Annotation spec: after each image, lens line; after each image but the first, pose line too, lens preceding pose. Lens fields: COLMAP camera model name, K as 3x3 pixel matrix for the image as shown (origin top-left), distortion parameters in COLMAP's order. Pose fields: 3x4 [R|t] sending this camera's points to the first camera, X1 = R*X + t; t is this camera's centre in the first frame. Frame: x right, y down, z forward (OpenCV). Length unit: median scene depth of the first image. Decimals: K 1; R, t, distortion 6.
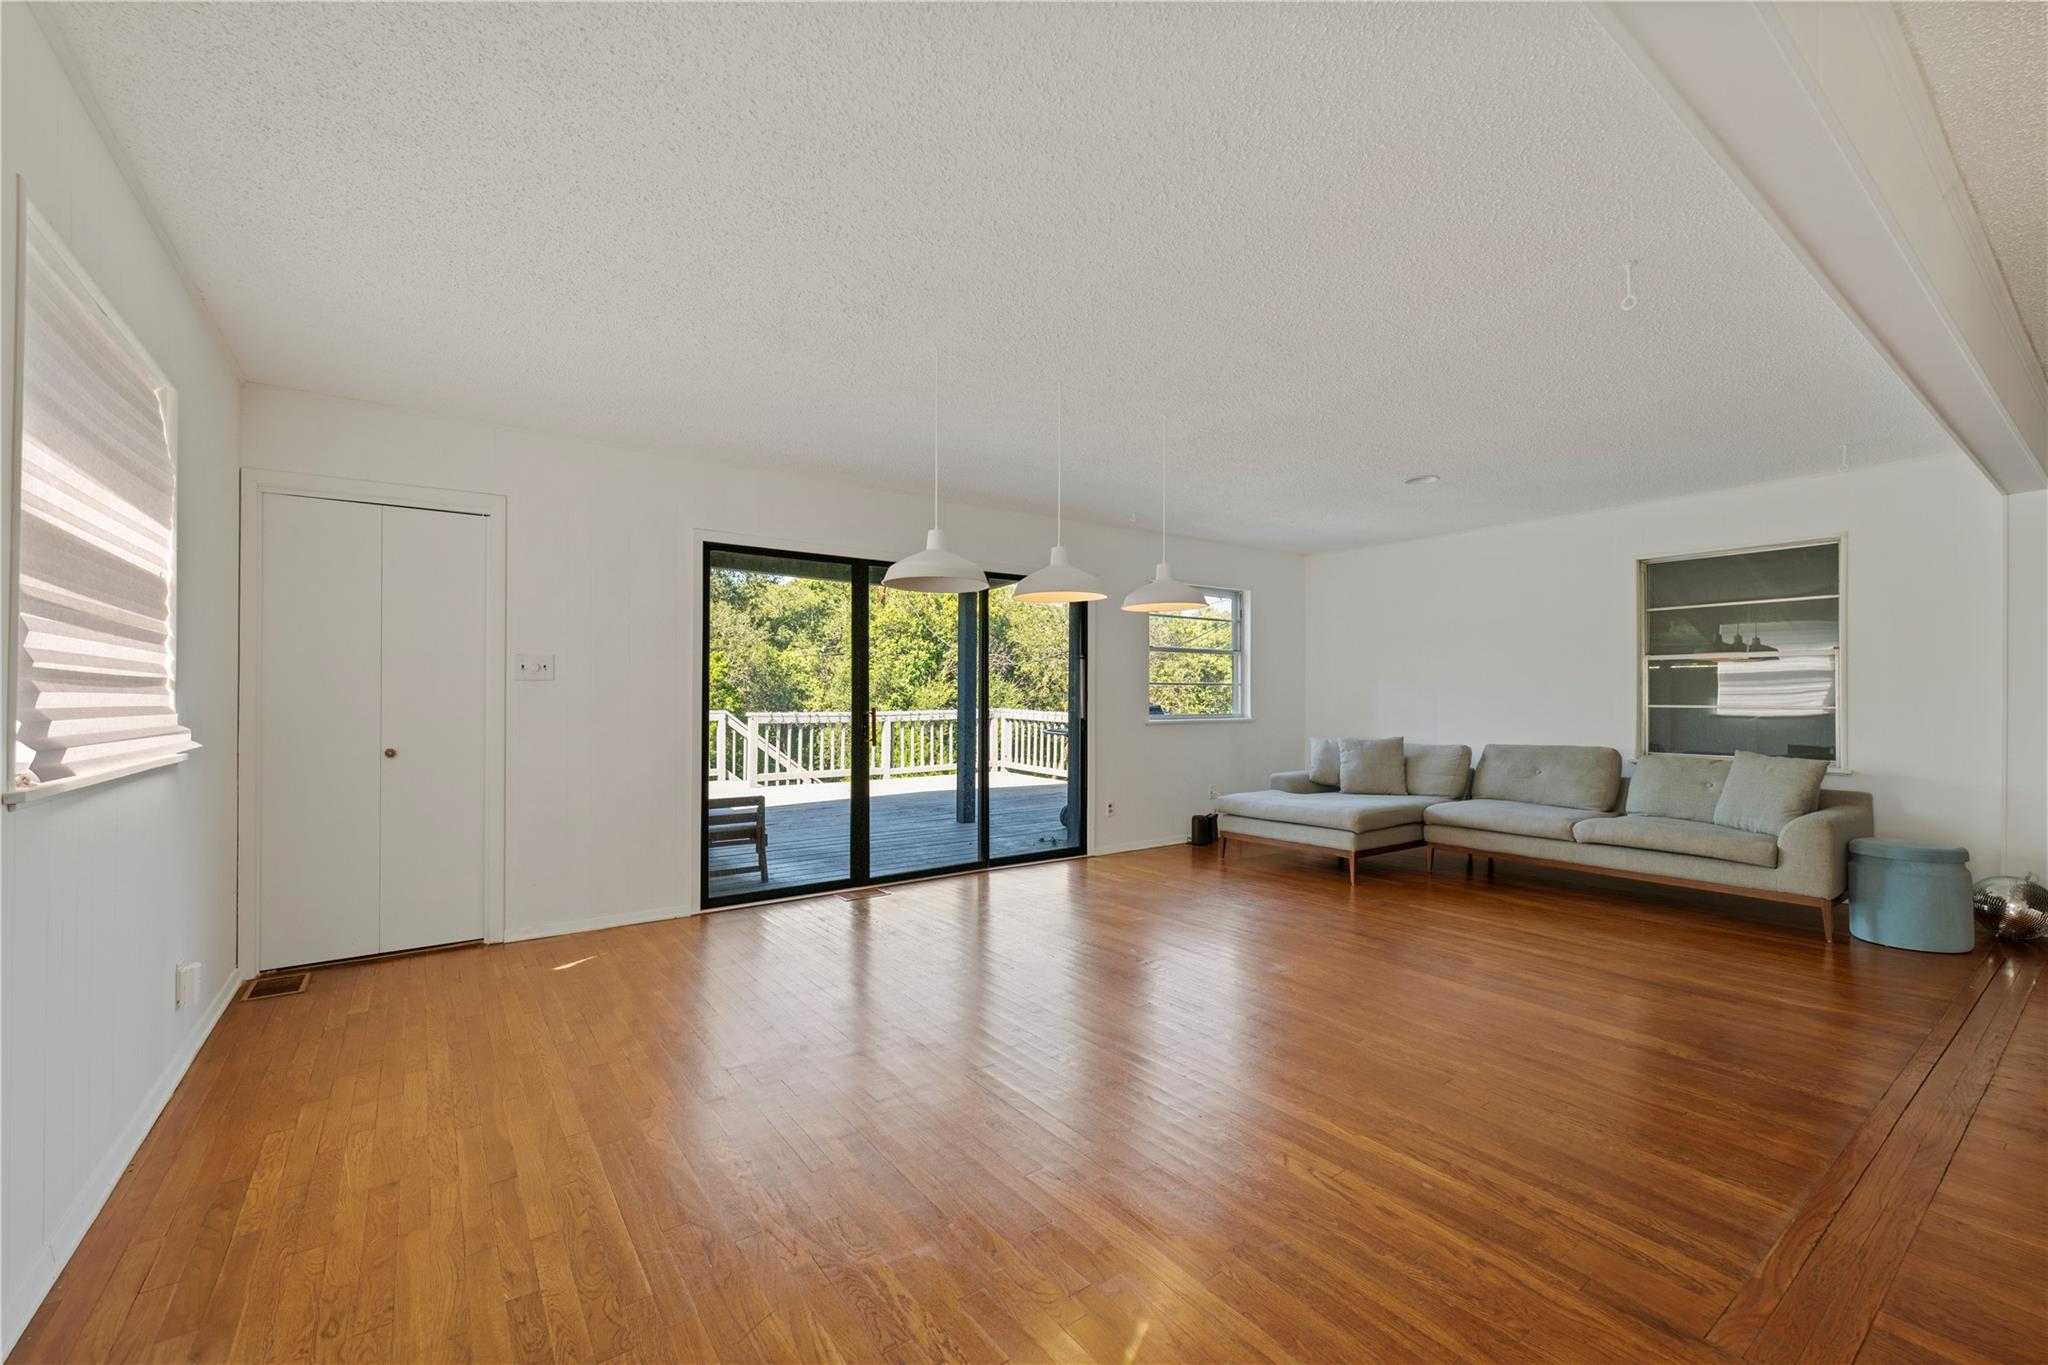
lens RADIAL K [[827.4, 0, 1024.0], [0, 827.4, 682.5], [0, 0, 1]] dist [0.000176, 0.000014]
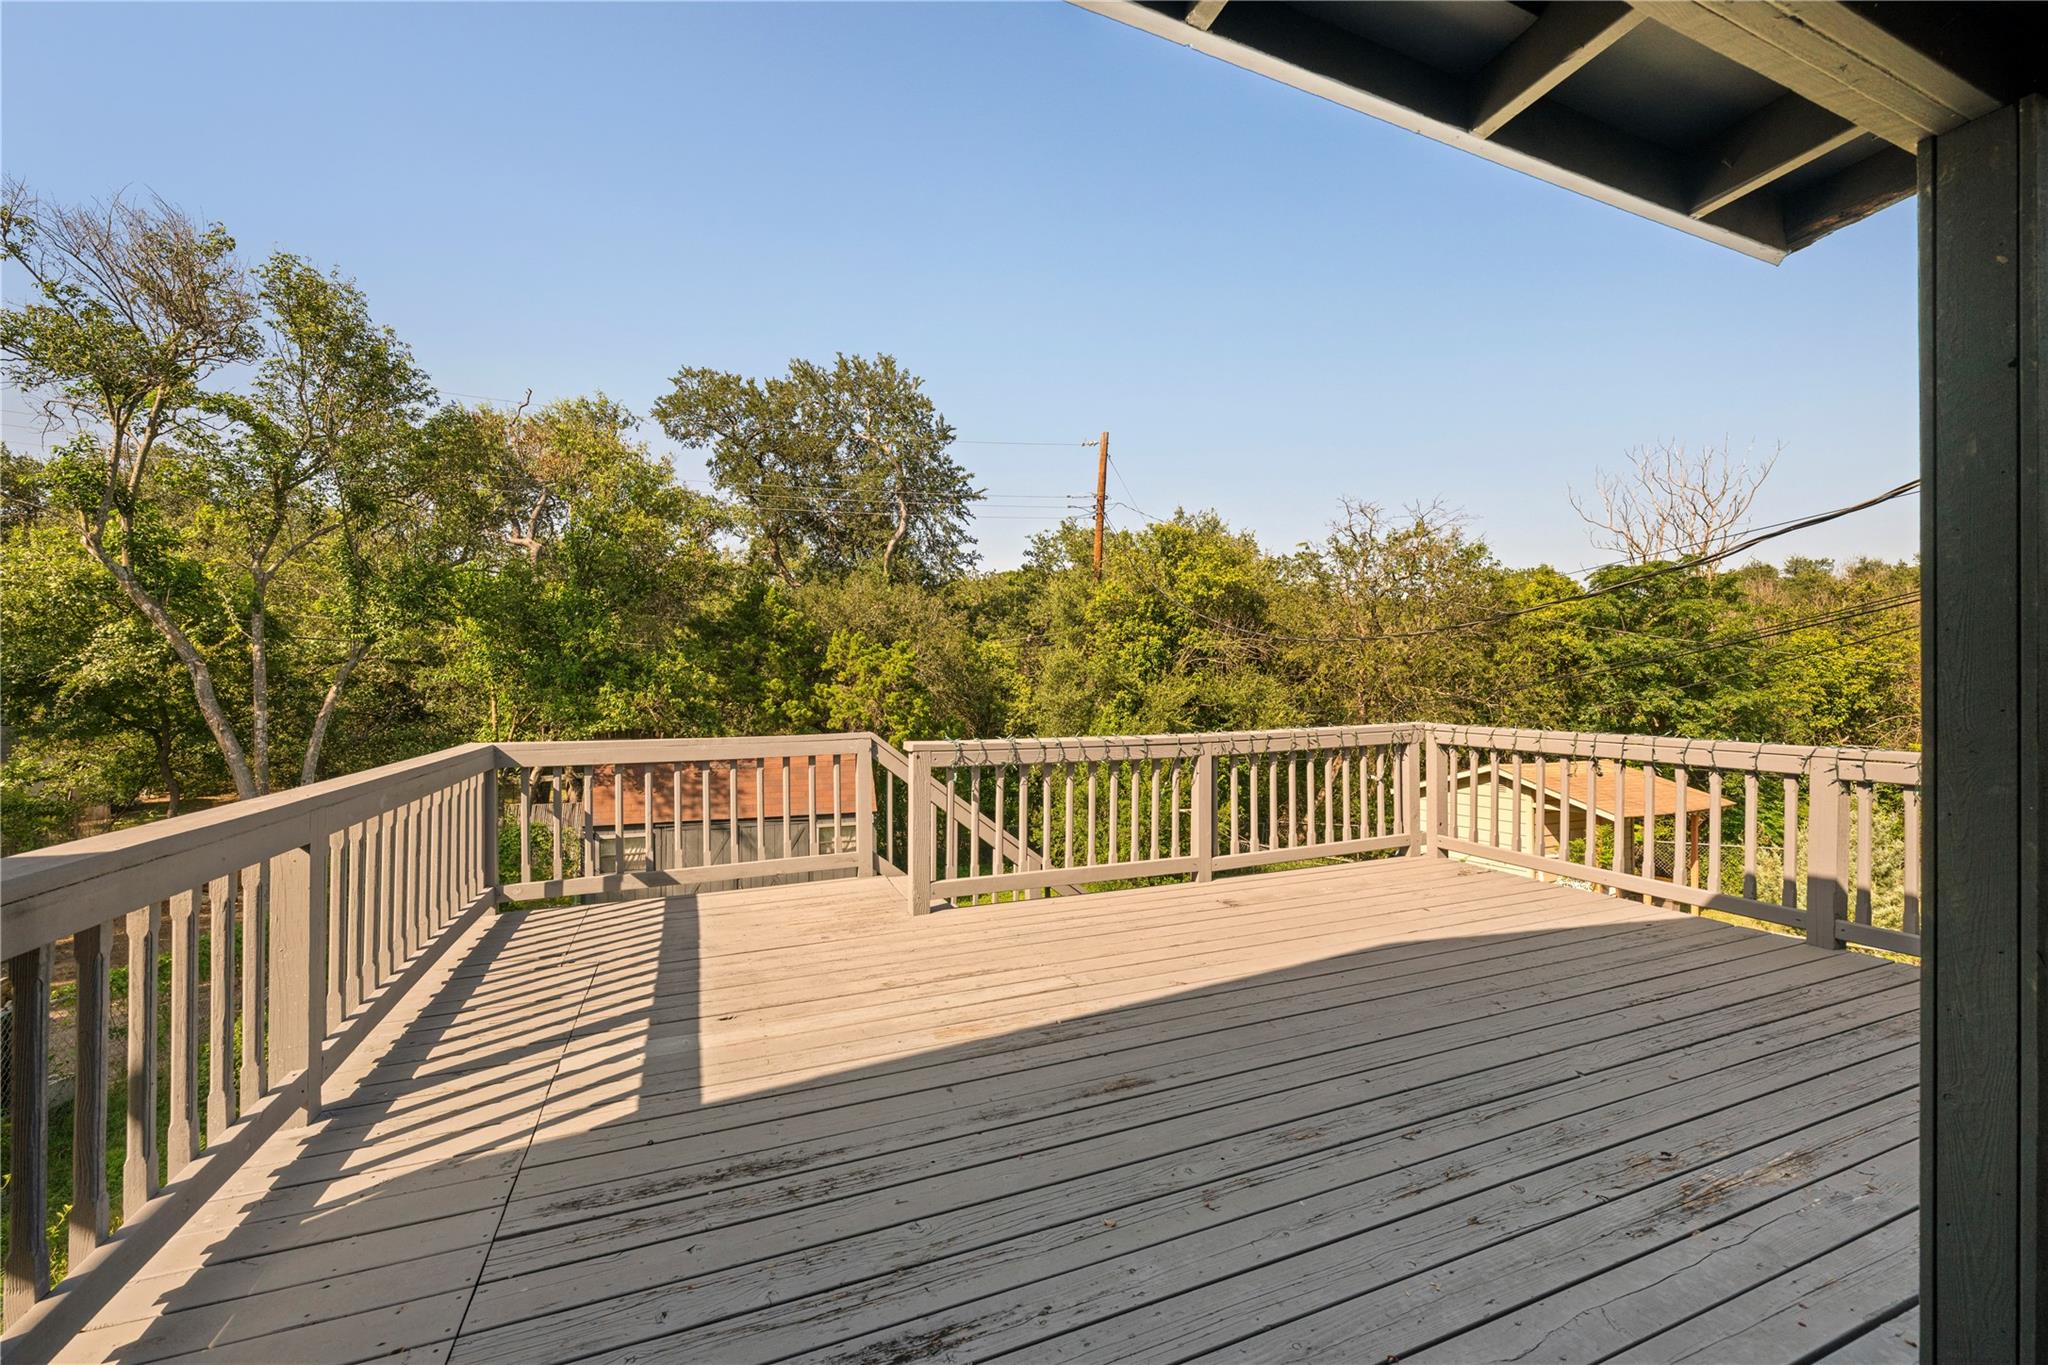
lens RADIAL K [[813.0, 0, 1022.0], [0, 813.0, 690.0], [0, 0, 1]] dist [-0.001505, -0.000297]
pose [[0.972422, -0.010632, -0.232986, -0.071900], [0.013665, 0.999842, 0.011407, 0.002173], [0.232828, -0.014276, 0.972413, 0.245516]]
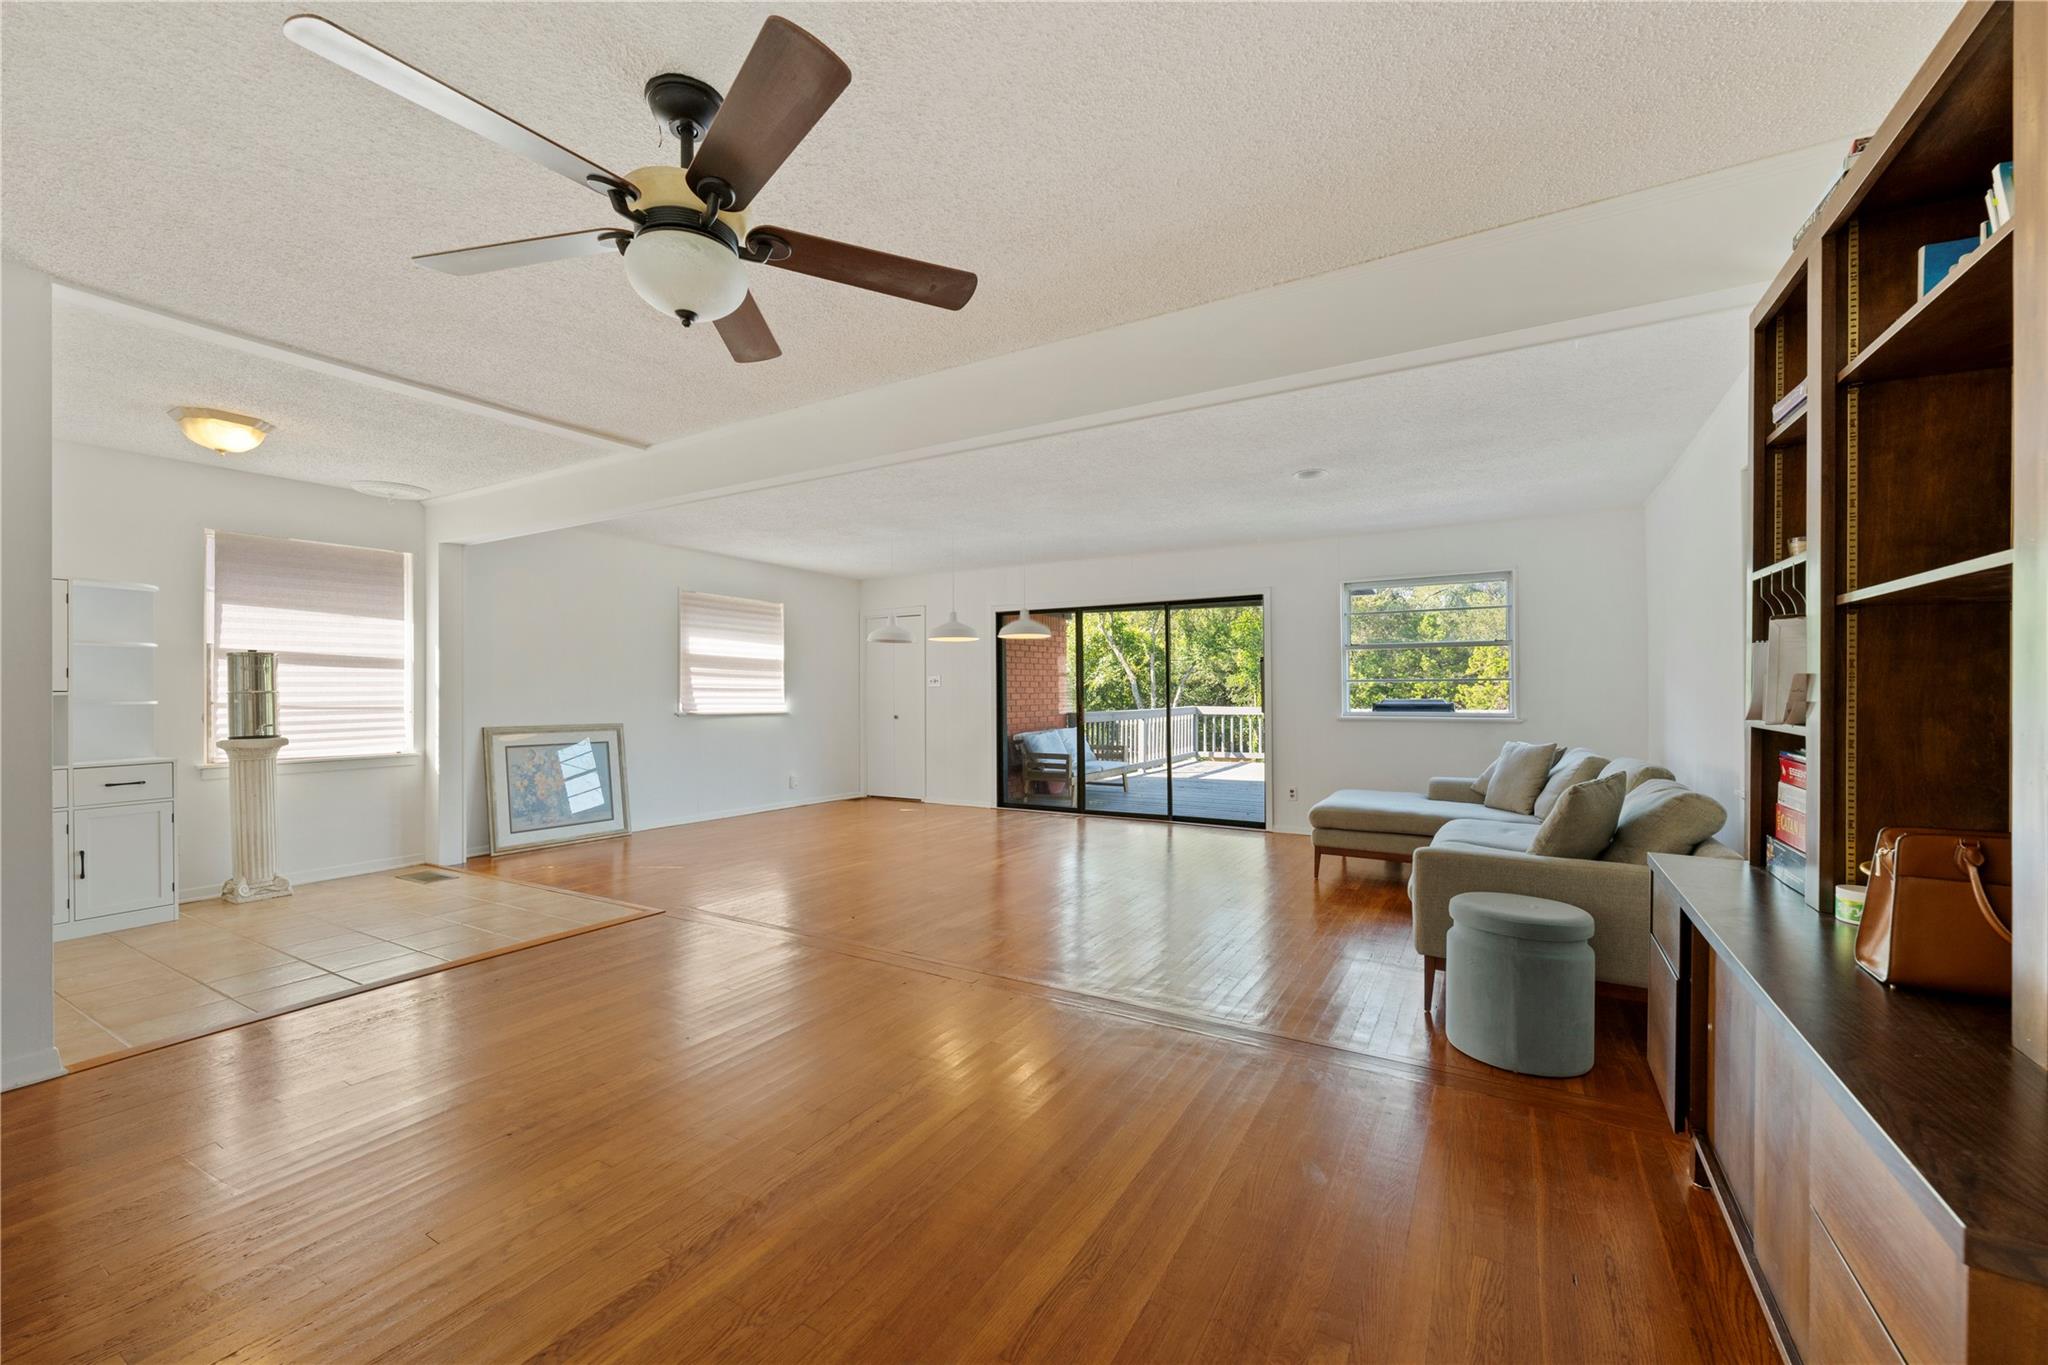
lens RADIAL K [[813.0, 0, 1022.0], [0, 813.0, 690.0], [0, 0, 1]] dist [-0.001505, -0.000297]
pose [[0.390890, -0.005432, -0.920421, 0.247594], [0.013529, 0.999908, -0.000156, 0.001522], [0.920338, -0.012391, 0.390928, 0.059825]]
